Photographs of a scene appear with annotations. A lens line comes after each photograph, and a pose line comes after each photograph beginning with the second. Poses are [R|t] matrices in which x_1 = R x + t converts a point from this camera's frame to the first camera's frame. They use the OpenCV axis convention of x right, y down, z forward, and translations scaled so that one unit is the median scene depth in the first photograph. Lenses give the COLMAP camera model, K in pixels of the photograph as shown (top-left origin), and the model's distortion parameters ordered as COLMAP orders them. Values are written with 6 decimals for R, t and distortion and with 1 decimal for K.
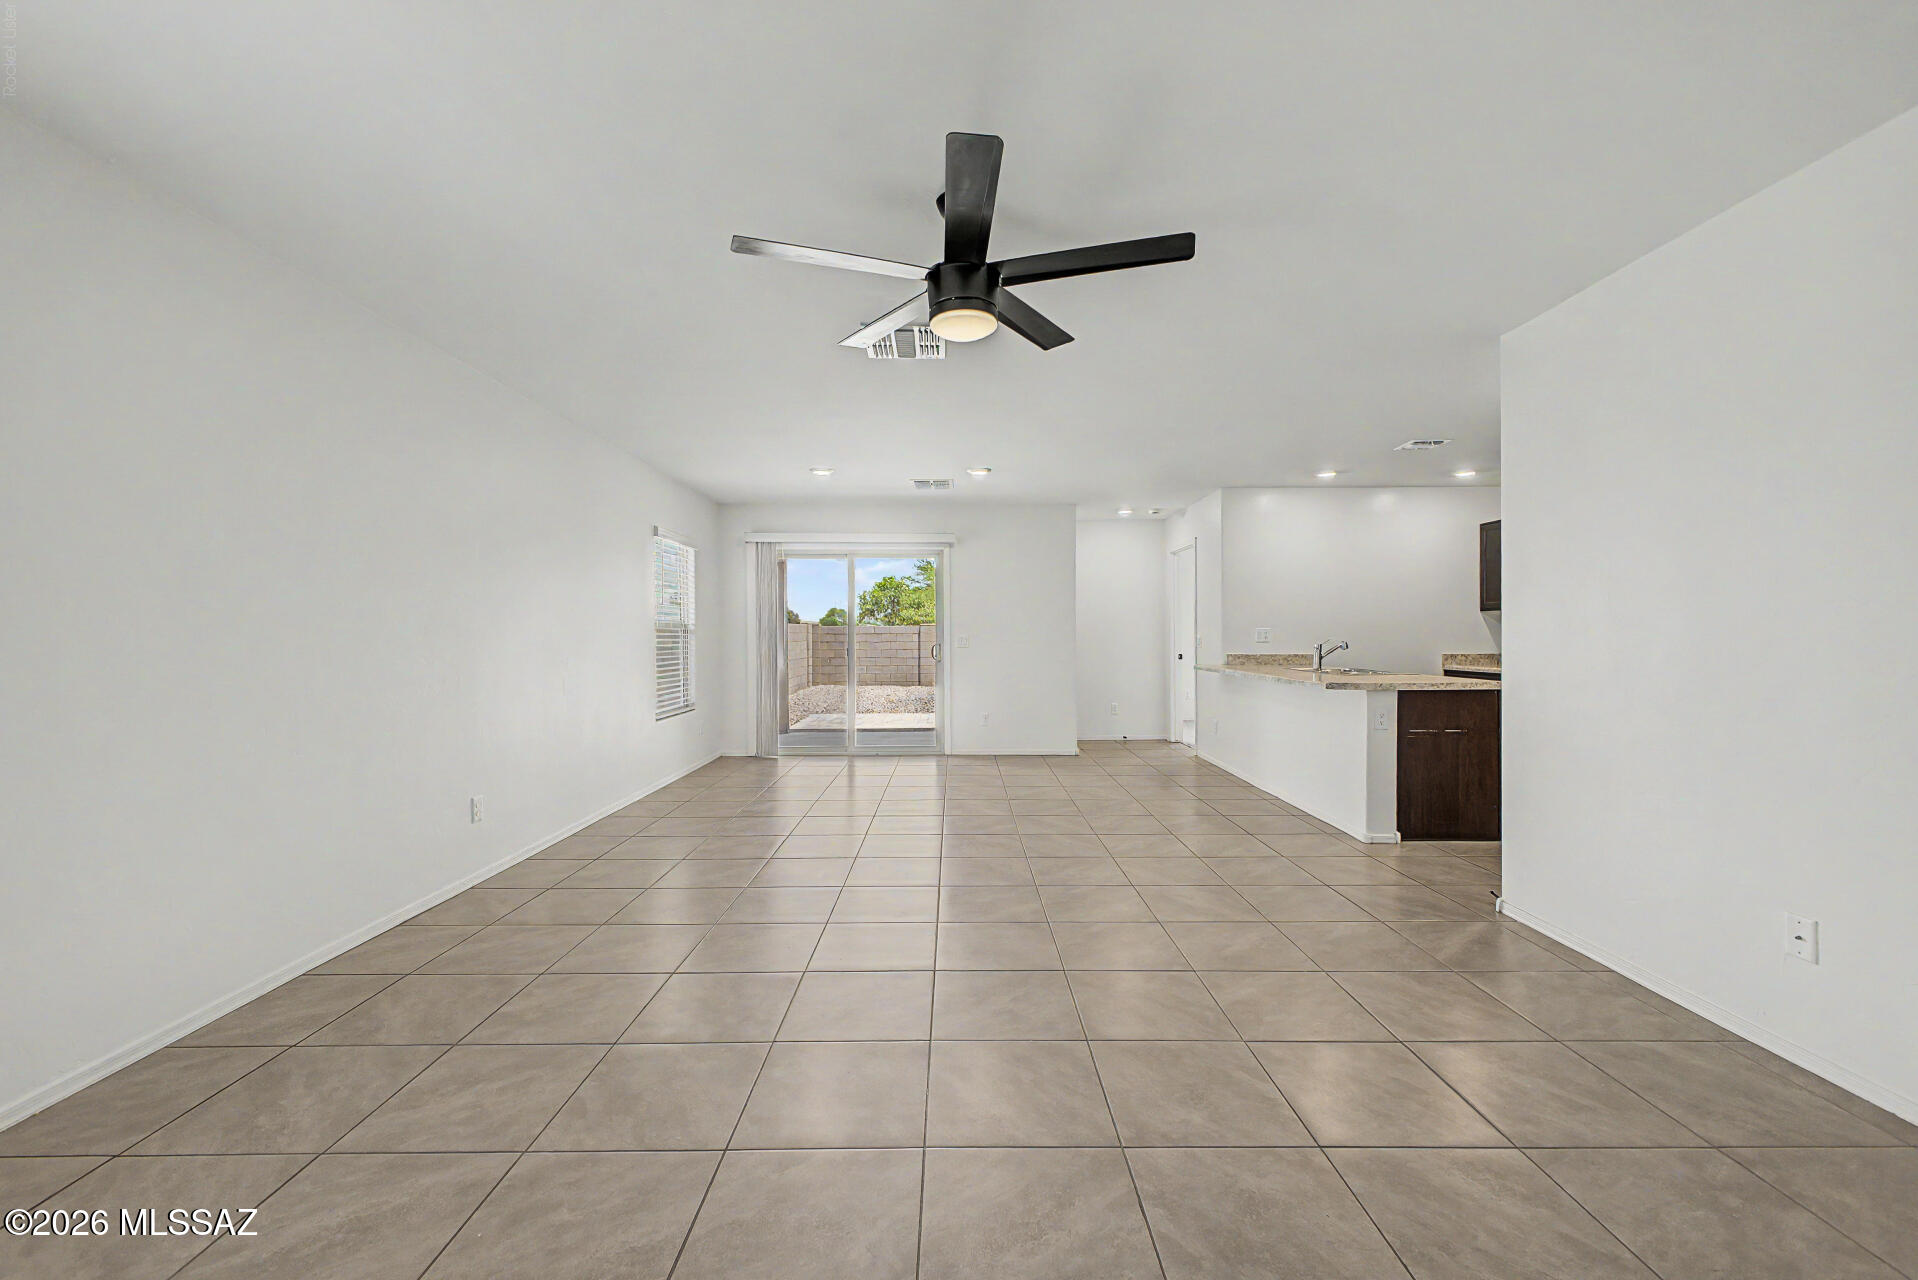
lens RADIAL K [[771.8, 0, 954.6], [0, 771.8, 639.3], [0, 0, 1]] dist [0.014179, -0.000187]
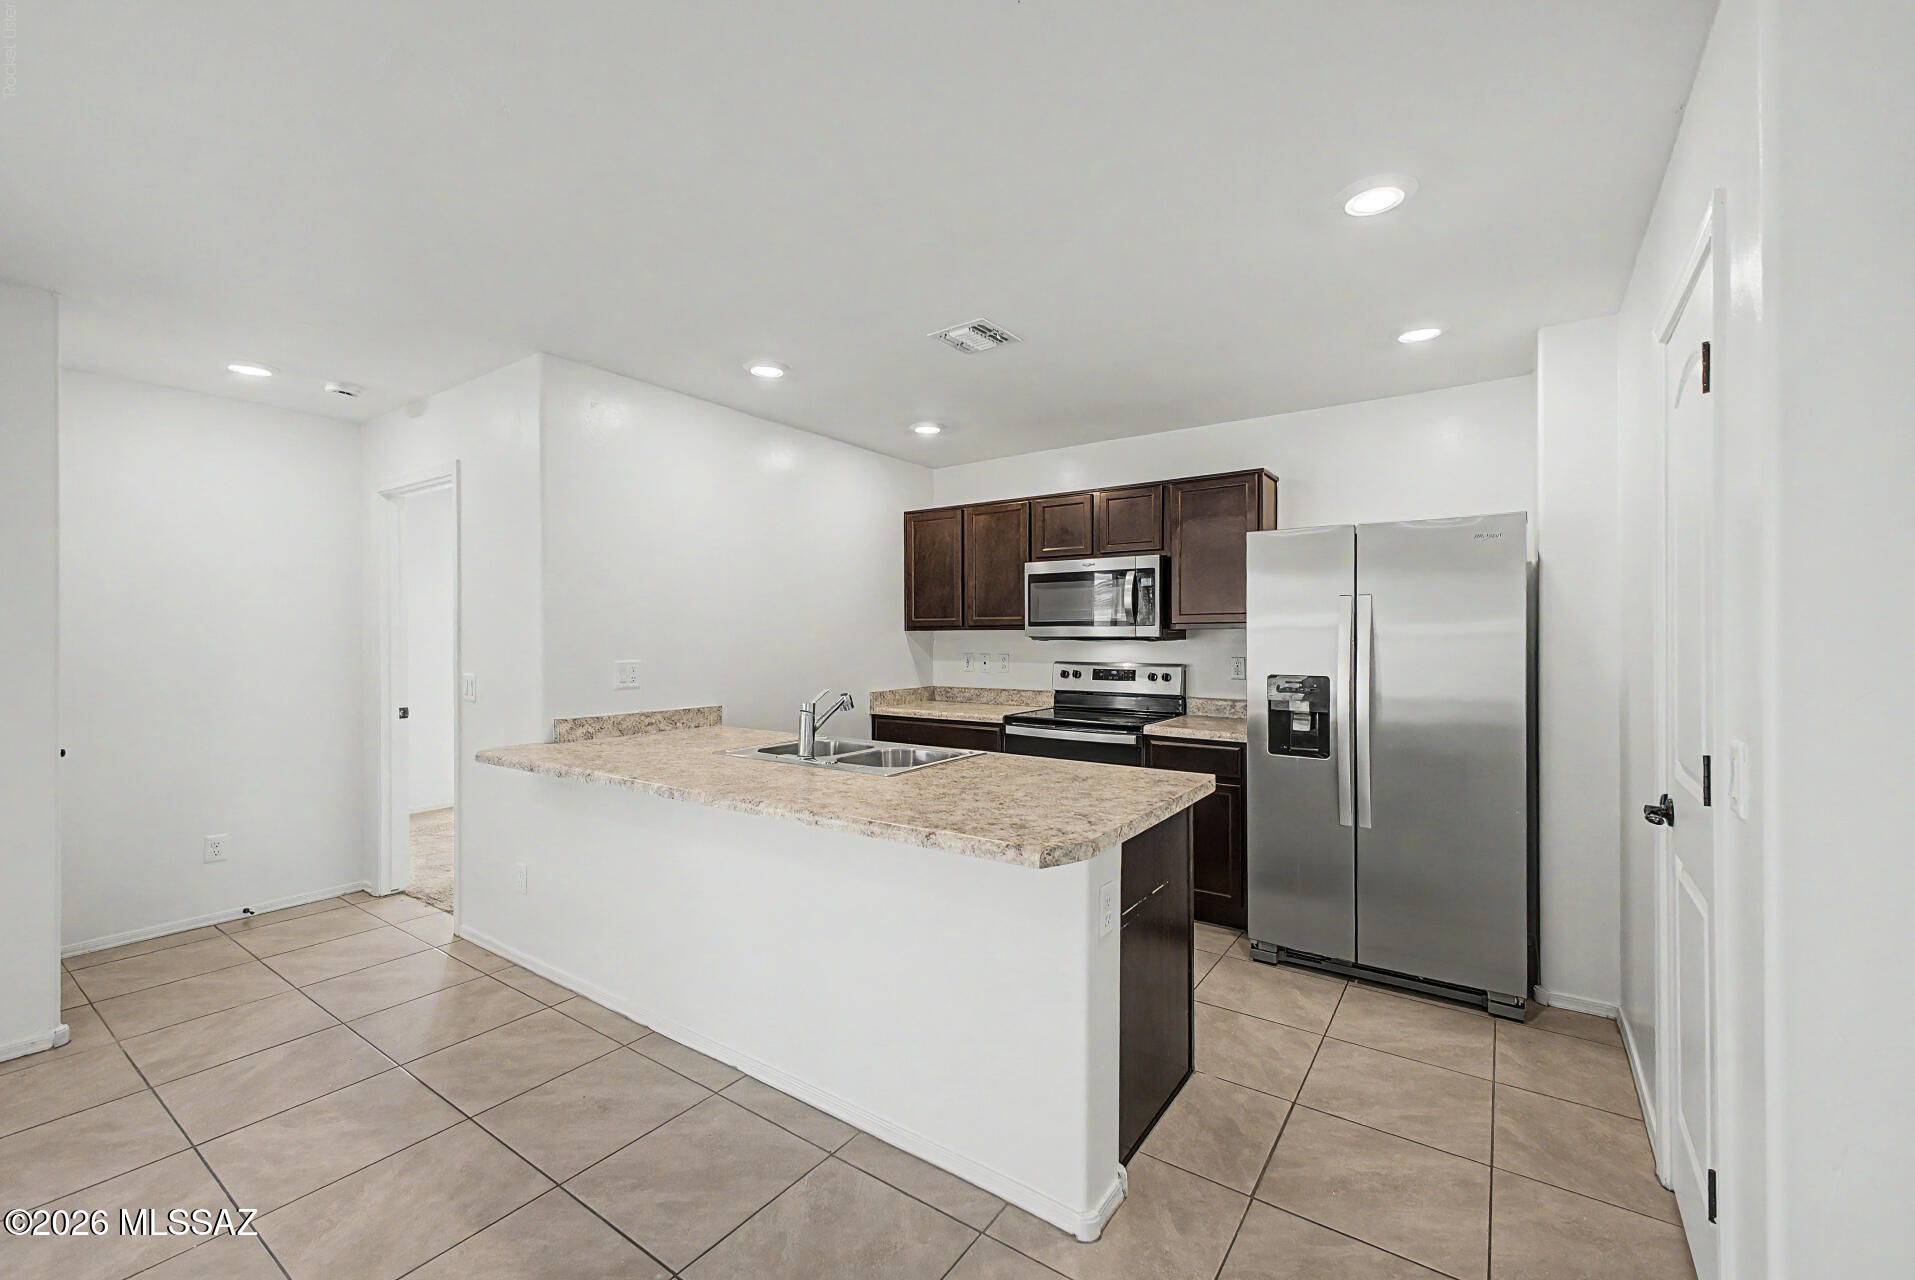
lens RADIAL K [[770.5, 0, 973.4], [0, 770.5, 638.2], [0, 0, 1]] dist [0.014179, -0.000187]
pose [[0.560735, 0.003480, 0.827988, 0.111346], [0.000690, 0.999989, -0.004670, -0.025503], [-0.827995, 0.003190, 0.560726, 0.536478]]
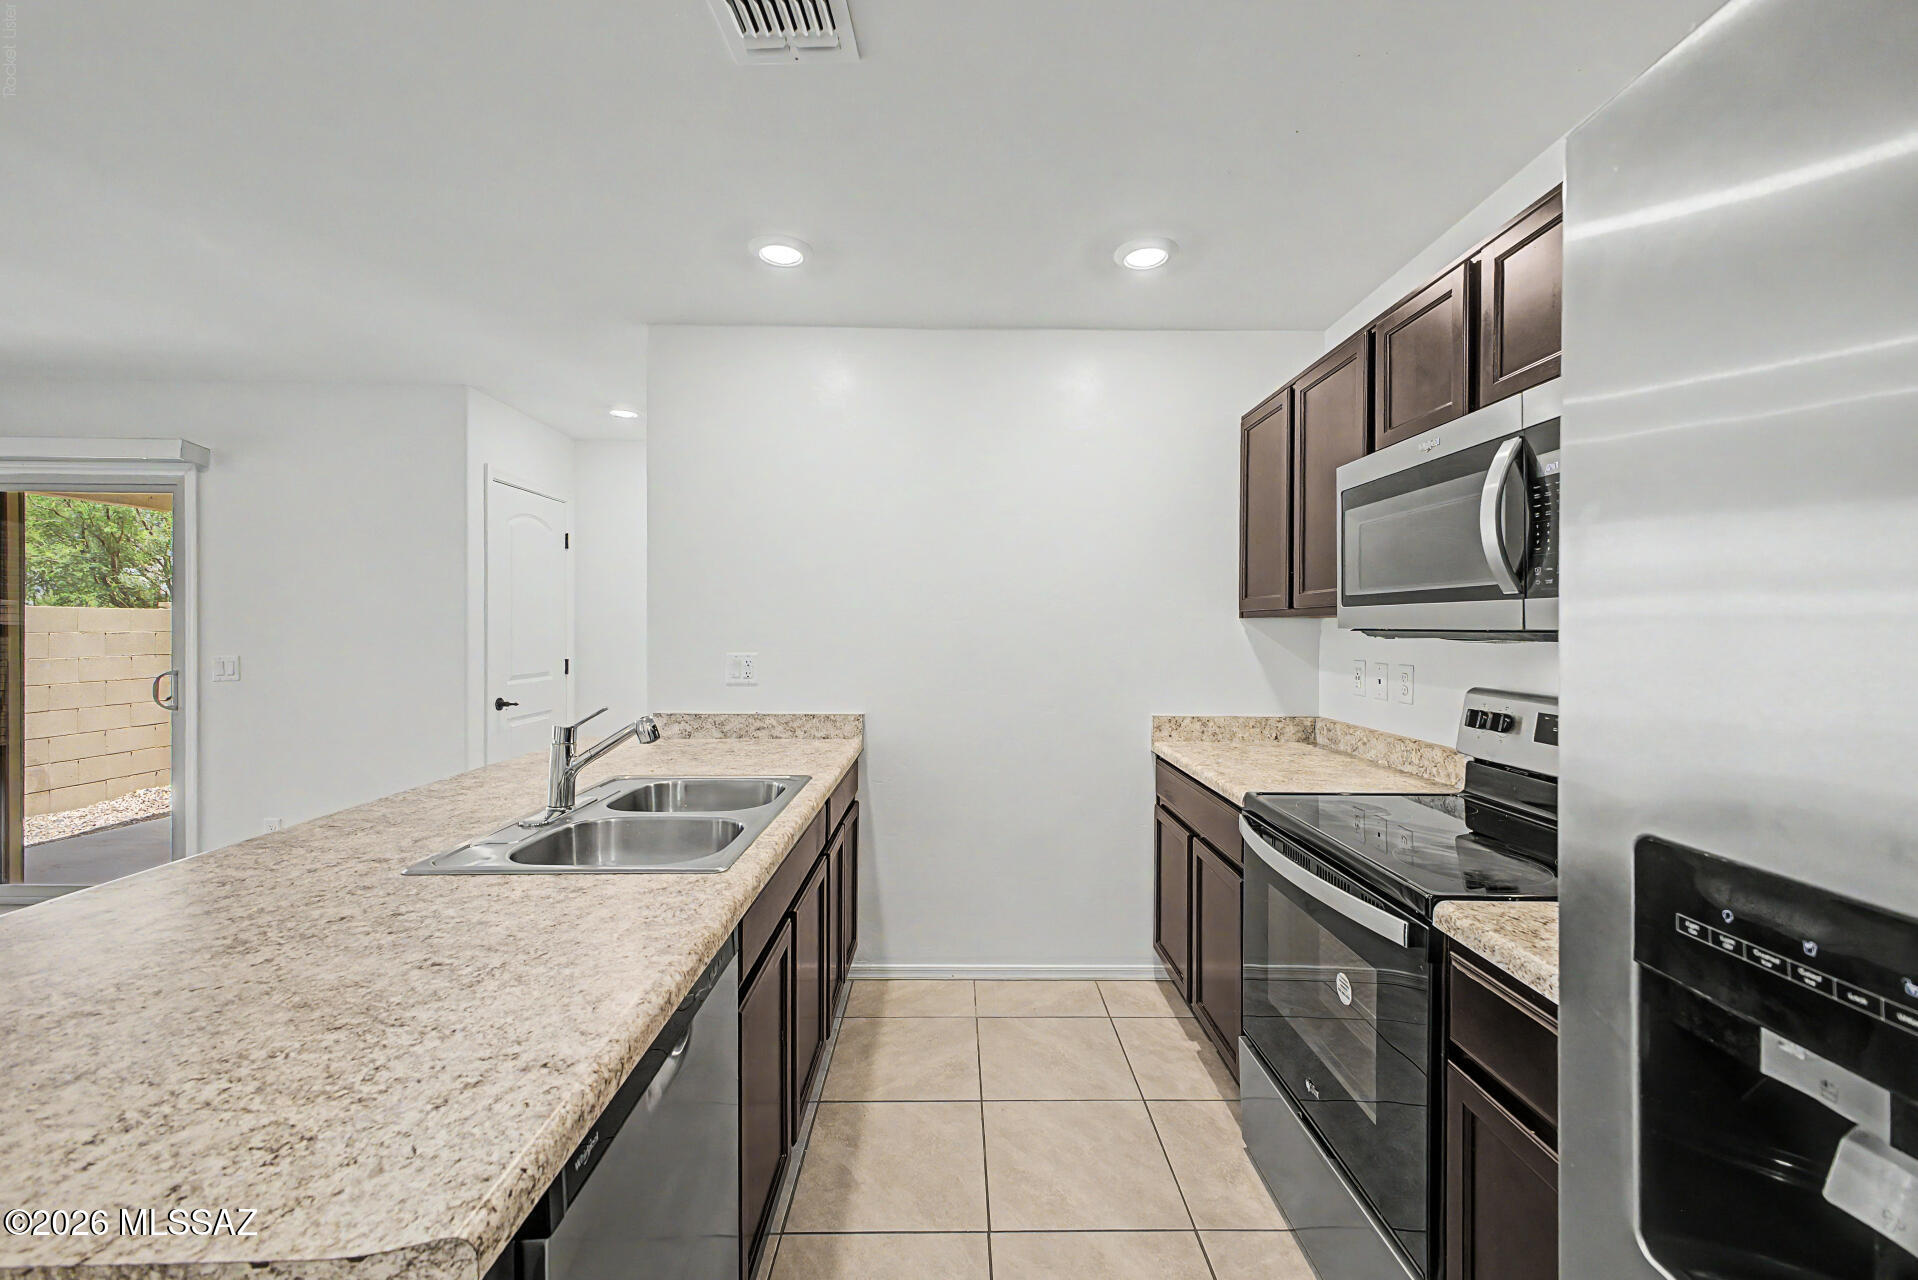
lens RADIAL K [[807.2, 0, 961.7], [0, 807.2, 632.6], [0, 0, 1]] dist [0.001359, -0.000021]
pose [[0.999895, 0.009427, -0.010978, 0.525250], [-0.009322, 0.999910, 0.009611, -0.029997], [0.011067, -0.009508, 0.999894, 0.551856]]
